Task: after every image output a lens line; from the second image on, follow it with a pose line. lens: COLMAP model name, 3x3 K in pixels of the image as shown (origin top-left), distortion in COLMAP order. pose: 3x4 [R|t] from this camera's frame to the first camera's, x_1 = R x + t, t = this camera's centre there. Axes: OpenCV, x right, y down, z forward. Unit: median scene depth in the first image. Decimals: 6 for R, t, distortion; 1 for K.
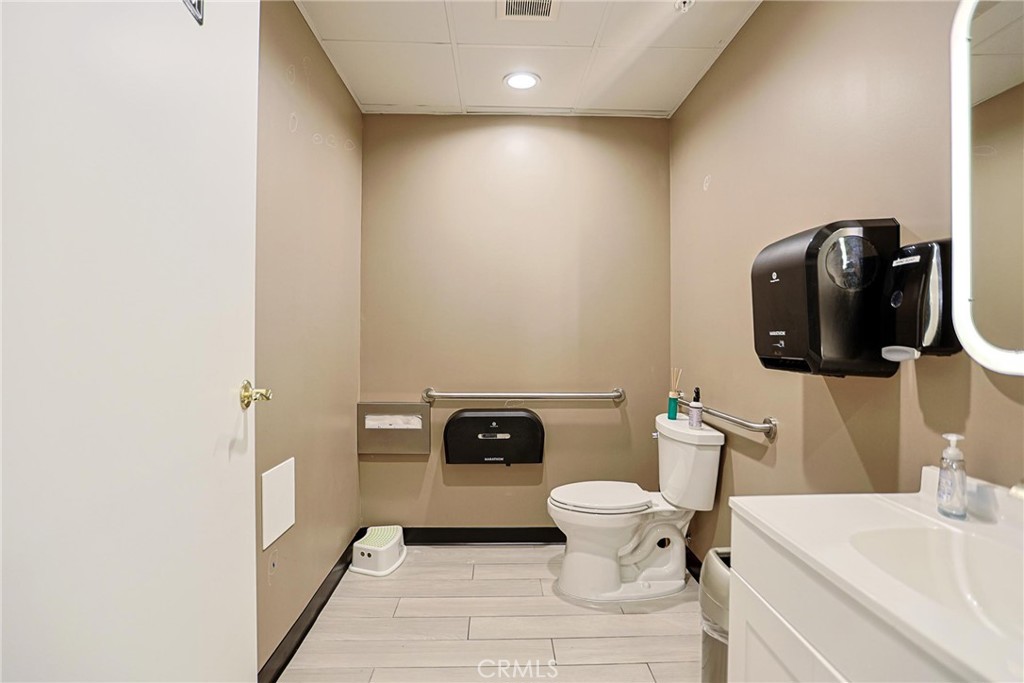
lens RADIAL K [[505.4, 0, 503.7], [0, 505.4, 344.7], [0, 0, 1]] dist [-0.057866, 0.023201]
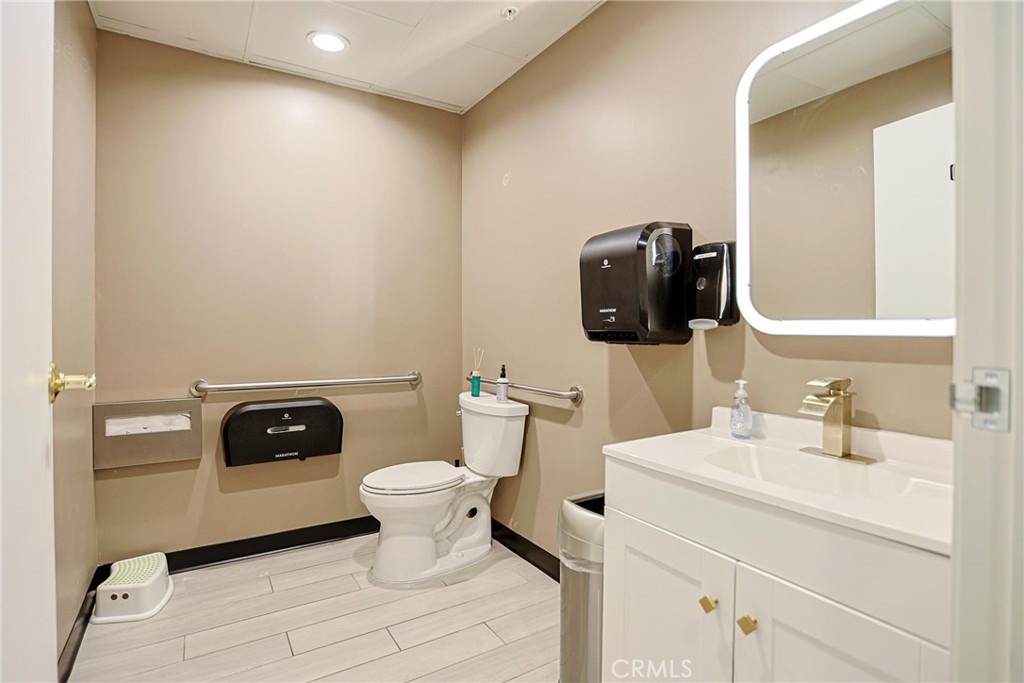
lens RADIAL K [[505.4, 0, 507.7], [0, 505.4, 337.5], [0, 0, 1]] dist [-0.057866, 0.023201]
pose [[0.863278, -0.010468, 0.504620, -0.154253], [0.008499, 0.999945, 0.006205, 0.018376], [-0.504657, -0.001068, 0.863319, 0.038506]]
